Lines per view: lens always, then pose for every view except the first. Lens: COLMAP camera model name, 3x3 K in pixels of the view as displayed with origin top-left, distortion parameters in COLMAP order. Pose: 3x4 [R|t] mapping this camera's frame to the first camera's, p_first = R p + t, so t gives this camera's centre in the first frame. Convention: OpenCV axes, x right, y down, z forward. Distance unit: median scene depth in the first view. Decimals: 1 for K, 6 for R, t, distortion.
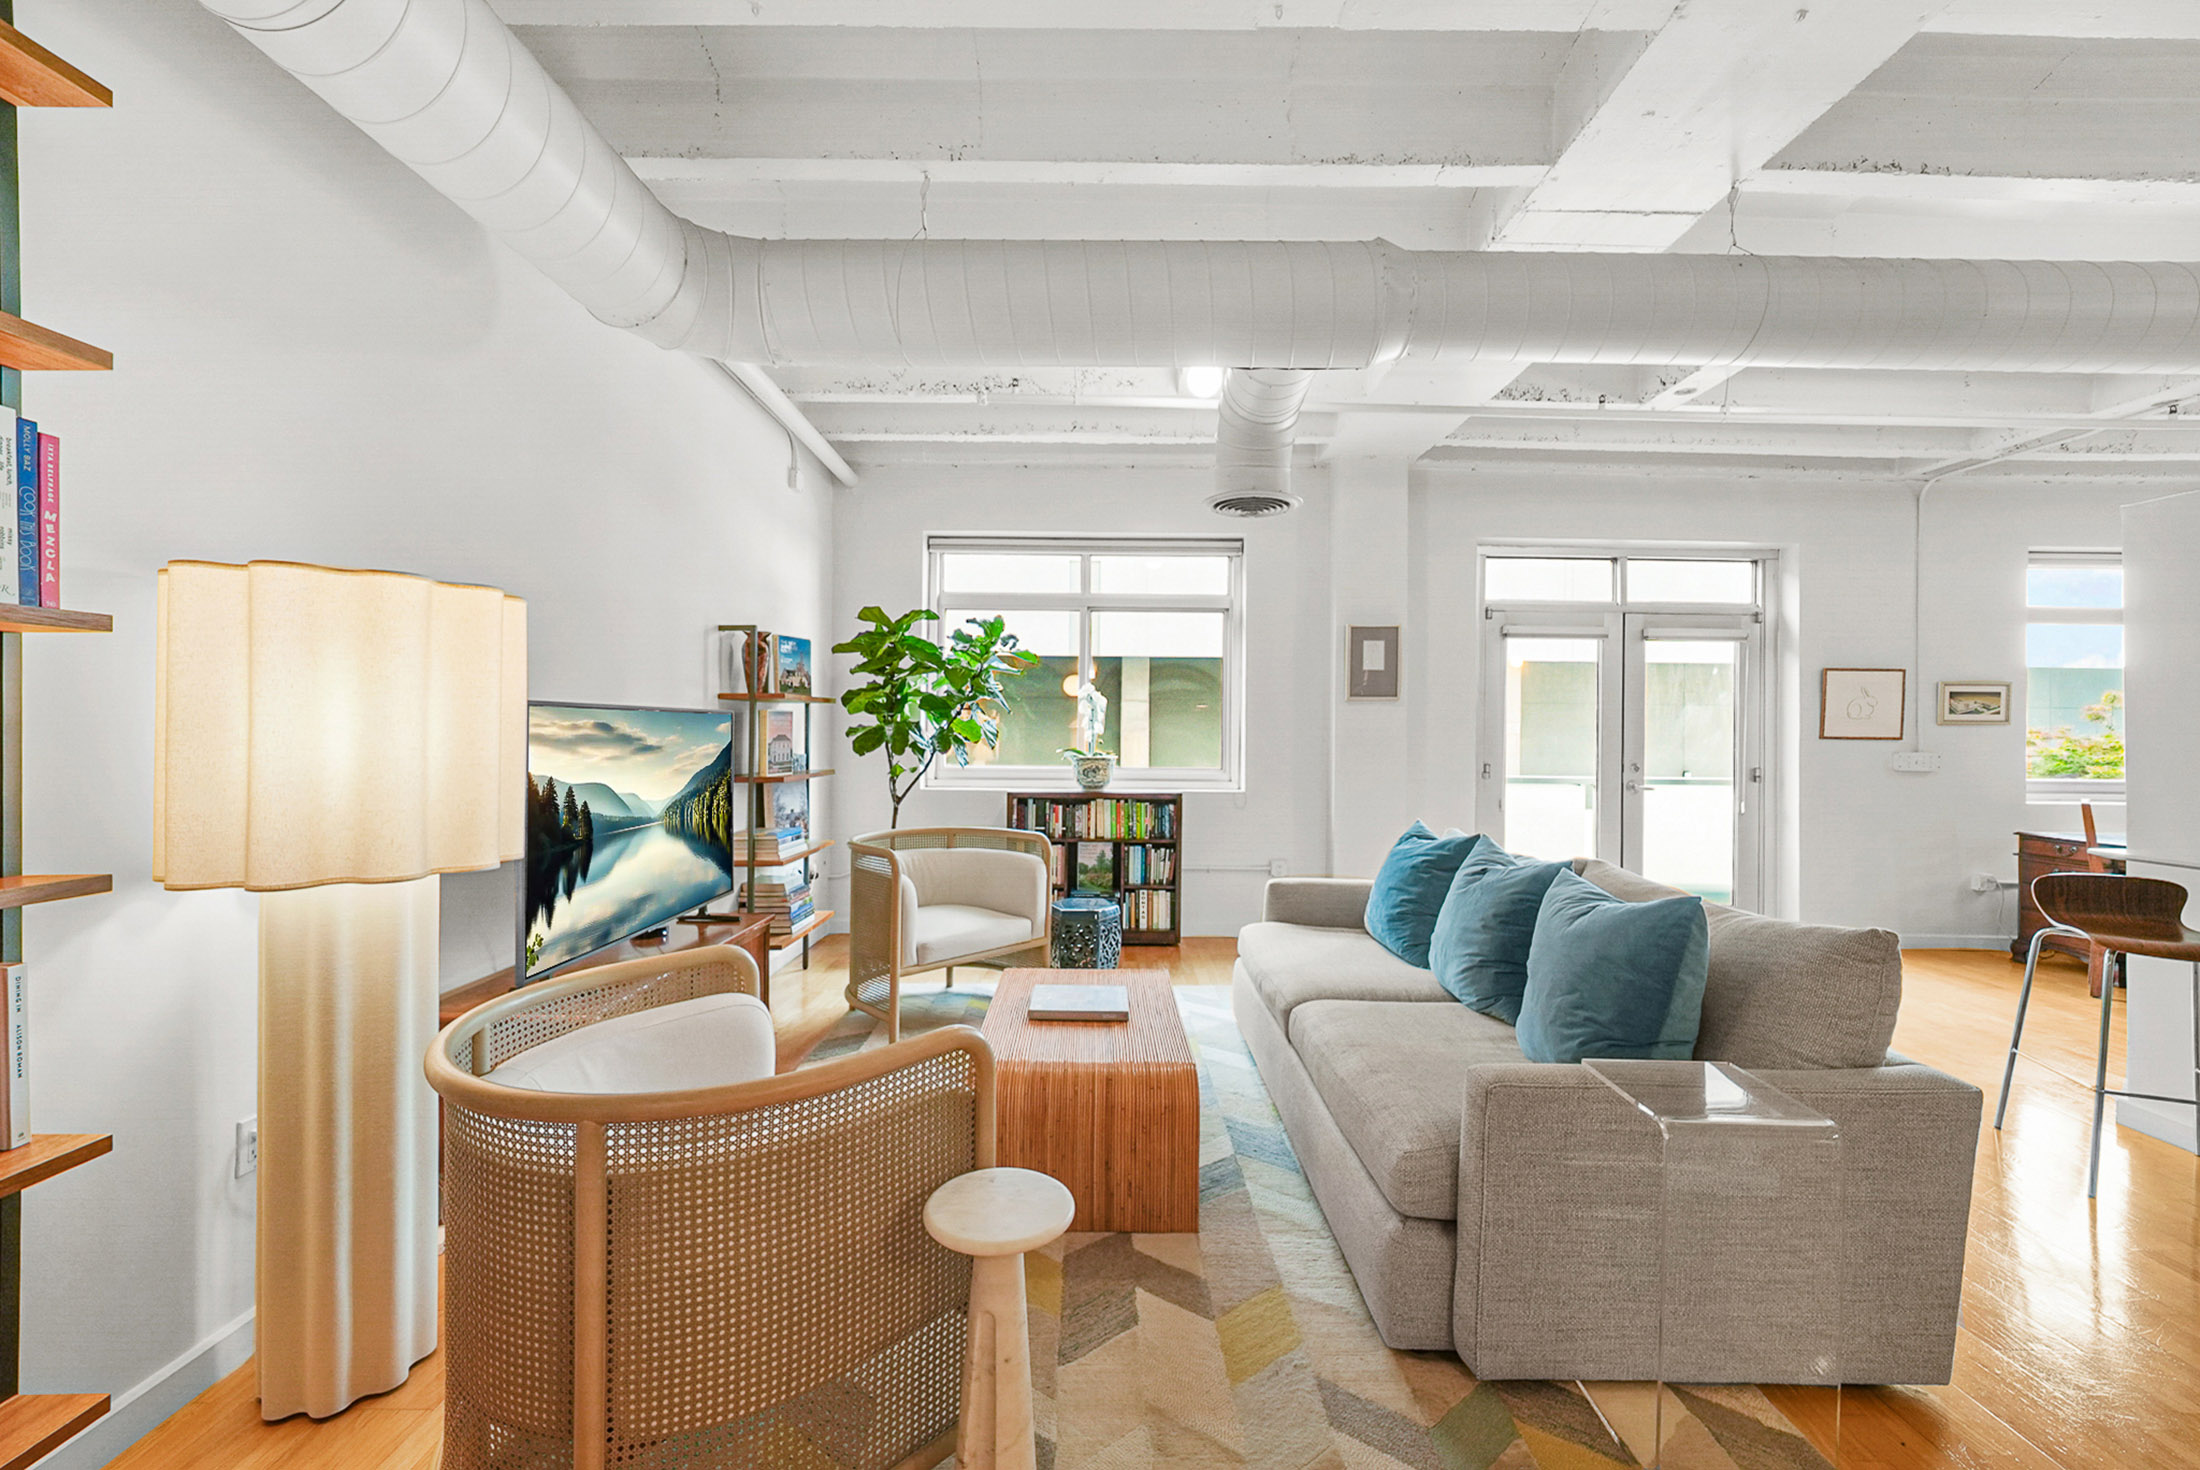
lens RADIAL K [[868.7, 0, 1098.7], [0, 868.7, 721.7], [0, 0, 1]] dist [-0.006402, 0.000729]
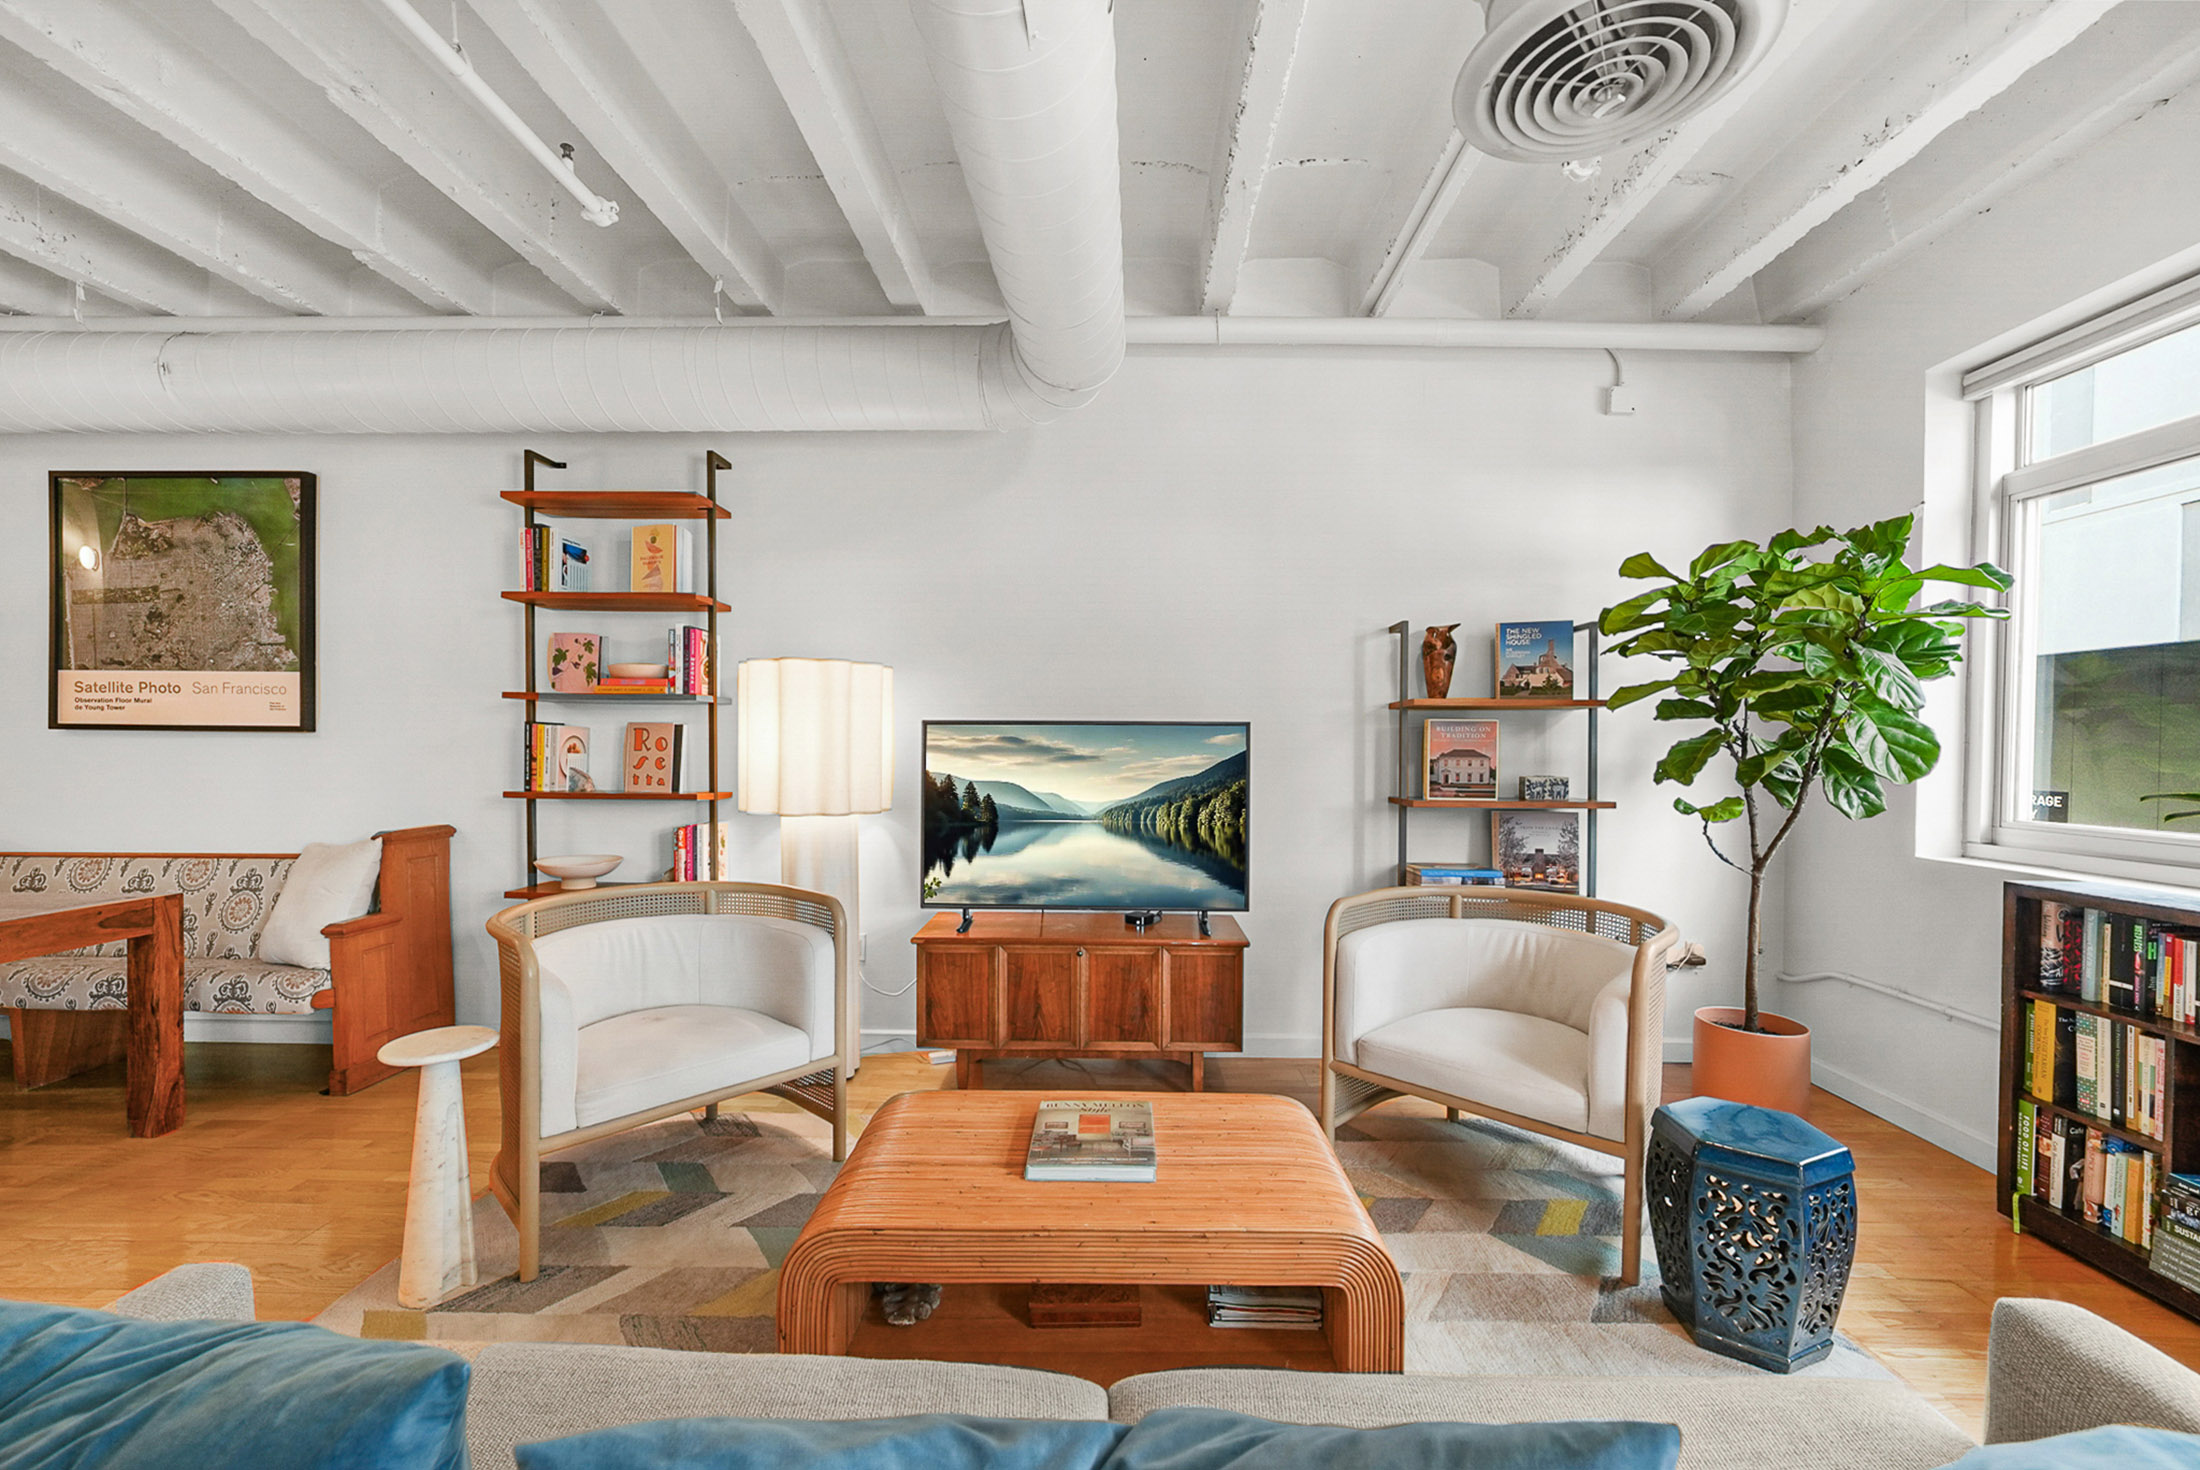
lens RADIAL K [[868.7, 0, 1110.6], [0, 868.7, 745.6], [0, 0, 1]] dist [-0.006402, 0.000729]
pose [[-0.003645, 0.004379, -0.999984, 0.346377], [0.004830, 0.999979, 0.004361, 0.004598], [0.999982, -0.004814, -0.003666, 0.532867]]
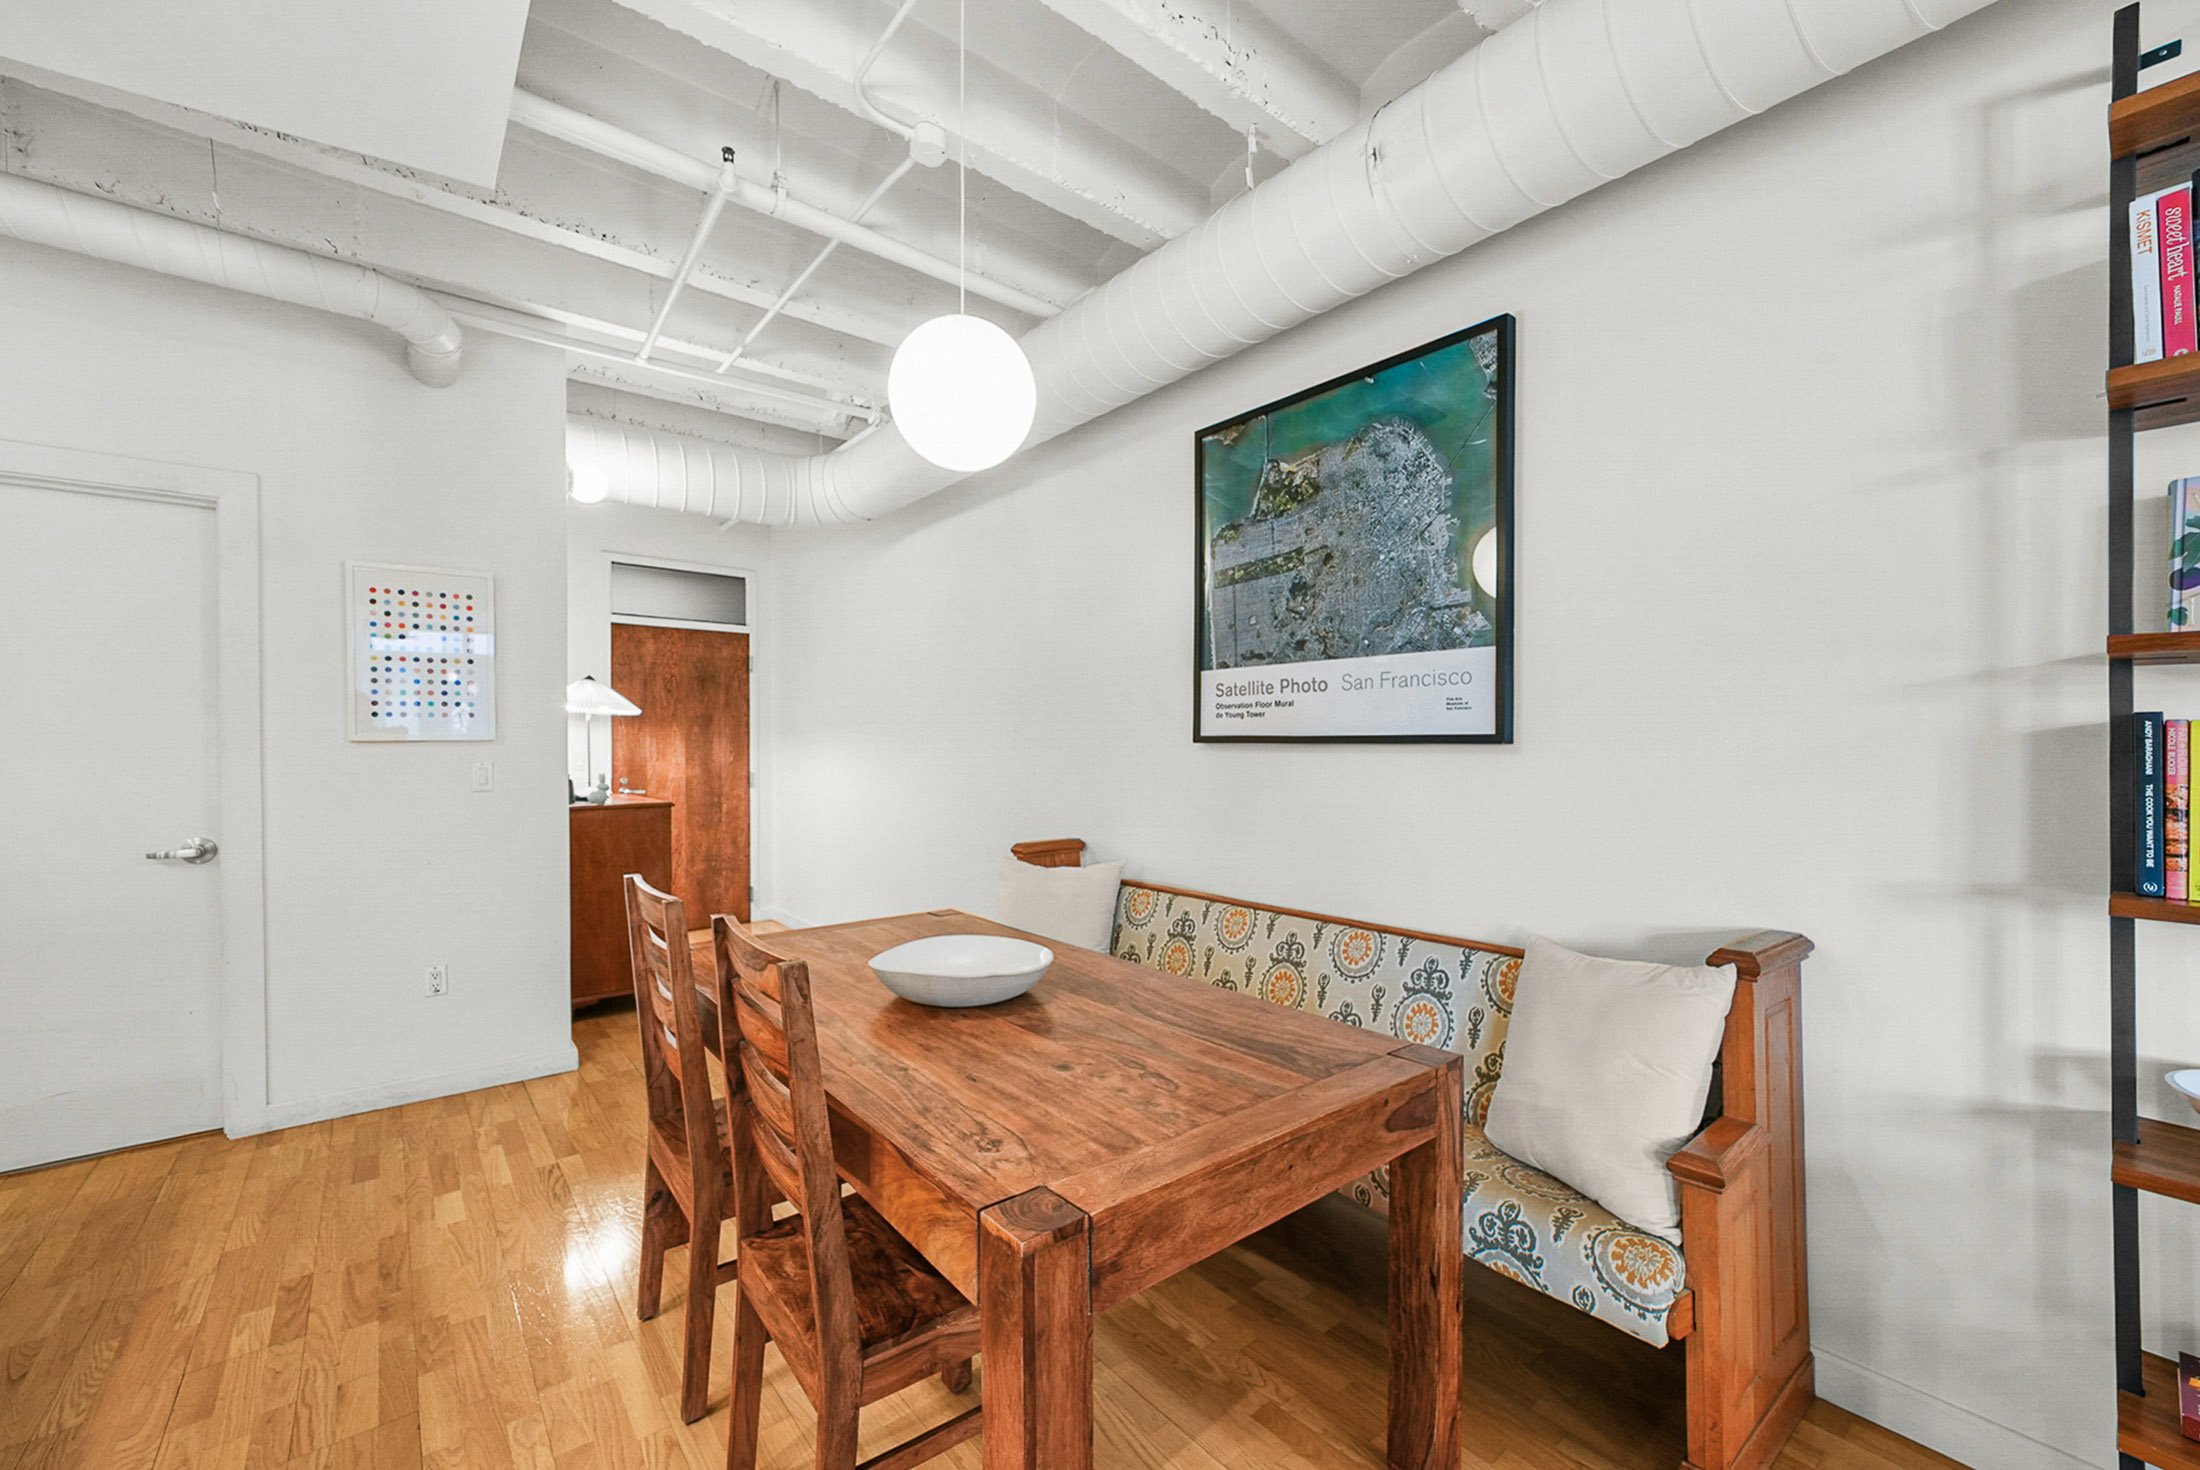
lens RADIAL K [[868.7, 0, 1107.3], [0, 868.7, 734.6], [0, 0, 1]] dist [-0.006402, 0.000729]
pose [[-0.762930, -0.006848, -0.646445, 0.095863], [0.007761, 0.999775, -0.019751, -0.003486], [0.646434, -0.020086, -0.762705, 0.115933]]
